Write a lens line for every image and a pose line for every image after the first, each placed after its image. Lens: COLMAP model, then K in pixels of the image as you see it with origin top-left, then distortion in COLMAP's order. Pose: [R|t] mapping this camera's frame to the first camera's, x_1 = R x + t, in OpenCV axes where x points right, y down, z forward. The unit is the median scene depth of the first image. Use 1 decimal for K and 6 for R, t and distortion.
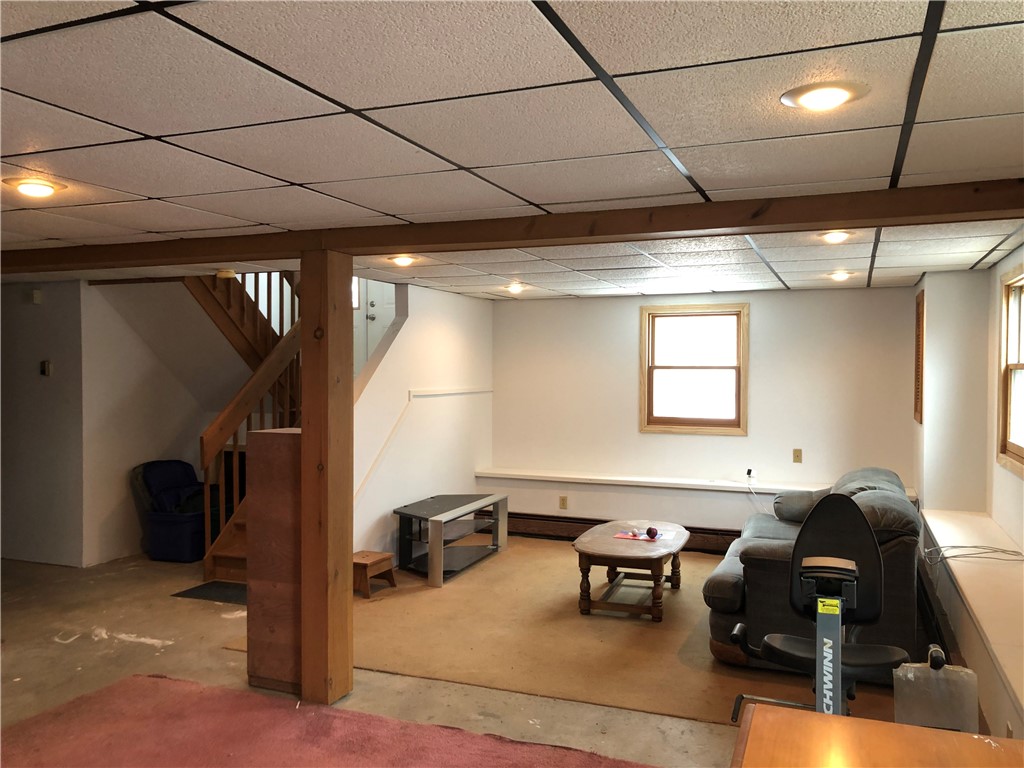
lens RADIAL K [[838.2, 0, 512.0], [0, 838.2, 390.1], [0, 0, 1]] dist [0.018886, 0.001592]
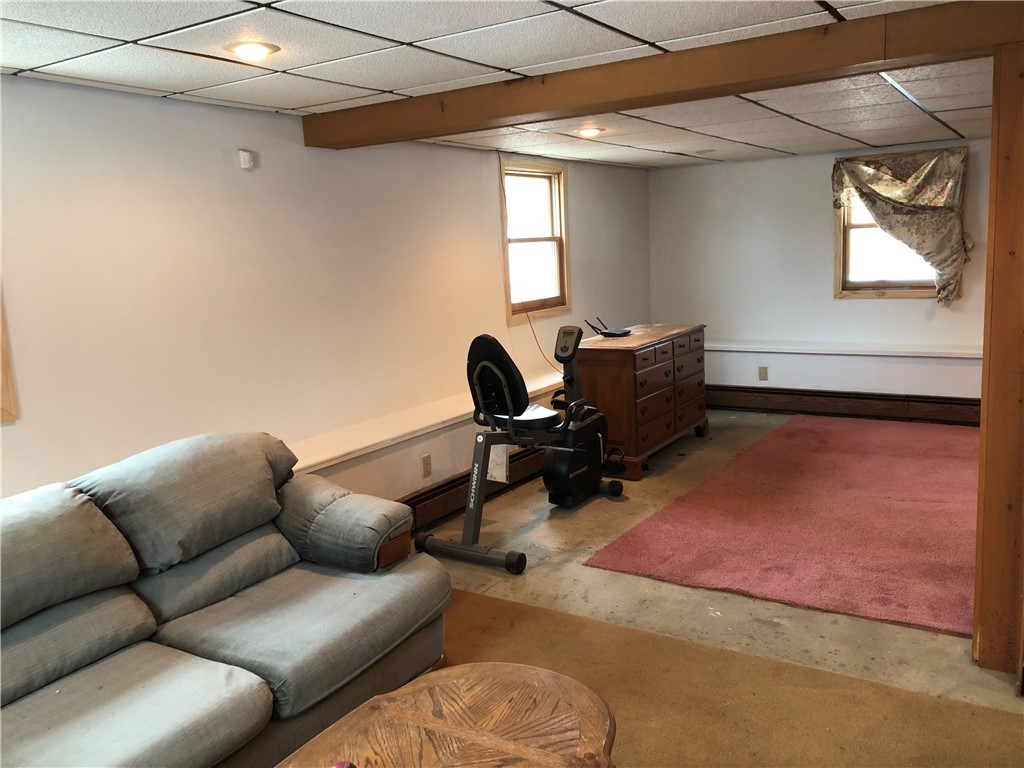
lens RADIAL K [[829.6, 0, 488.9], [0, 829.6, 382.7], [0, 0, 1]] dist [0.003339, -0.001170]
pose [[-0.975284, 0.015587, 0.220406, 0.045346], [0.057631, 0.980926, 0.185641, -0.031844], [-0.213308, 0.193755, -0.957580, 1.338802]]
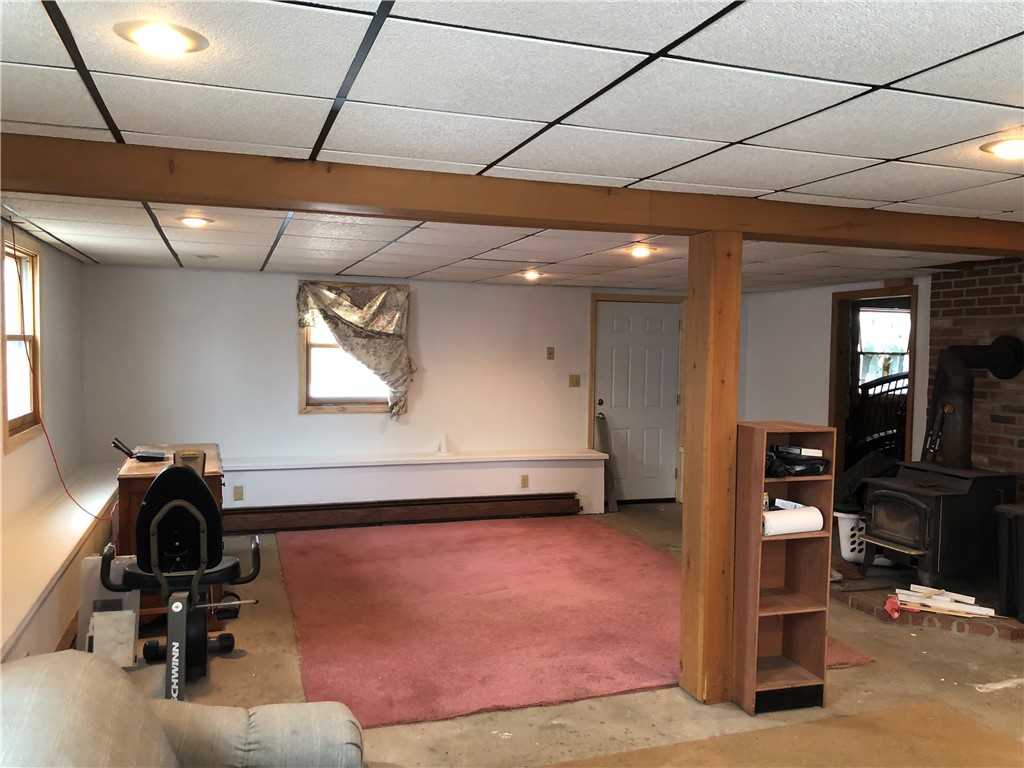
lens RADIAL K [[838.2, 0, 512.0], [0, 838.2, 390.1], [0, 0, 1]] dist [0.018886, 0.001592]
pose [[-0.755709, 0.022818, -0.654510, 0.436072], [-0.032951, 0.996802, 0.072797, -0.035827], [0.654078, 0.076580, -0.752541, 1.181806]]
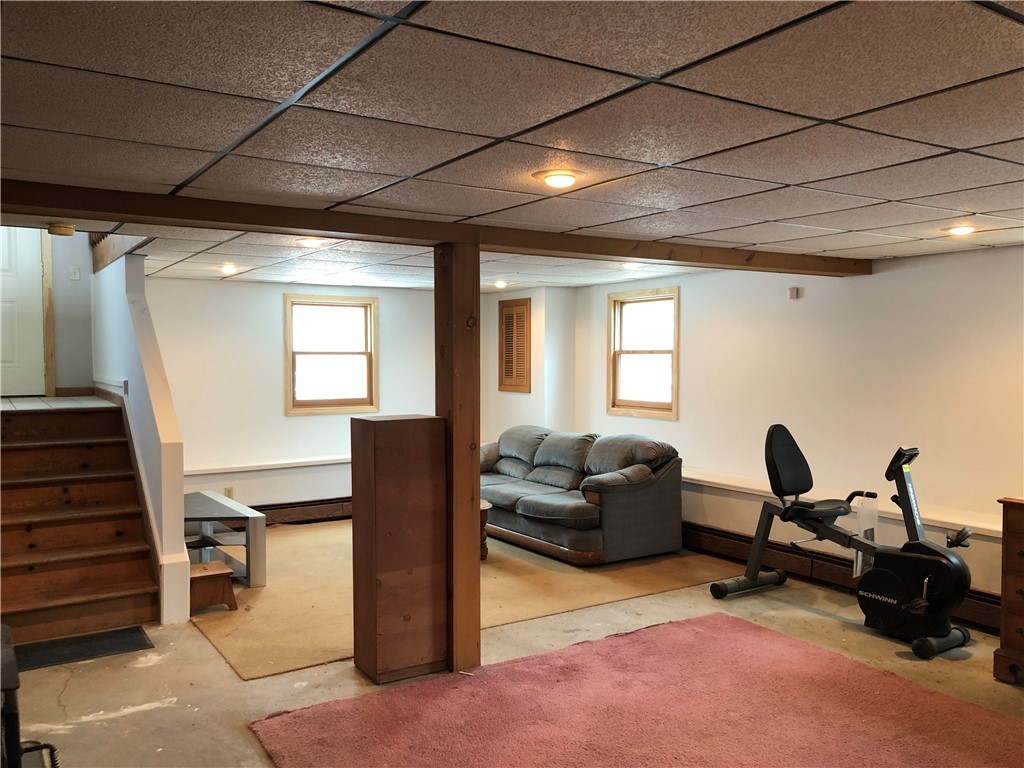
lens RADIAL K [[838.2, 0, 512.0], [0, 838.2, 390.1], [0, 0, 1]] dist [0.018886, 0.001592]
pose [[0.577896, -0.037019, 0.815270, -0.780451], [0.023669, 0.999311, 0.028598, -0.006601], [-0.815767, 0.002770, 0.578374, 0.251620]]
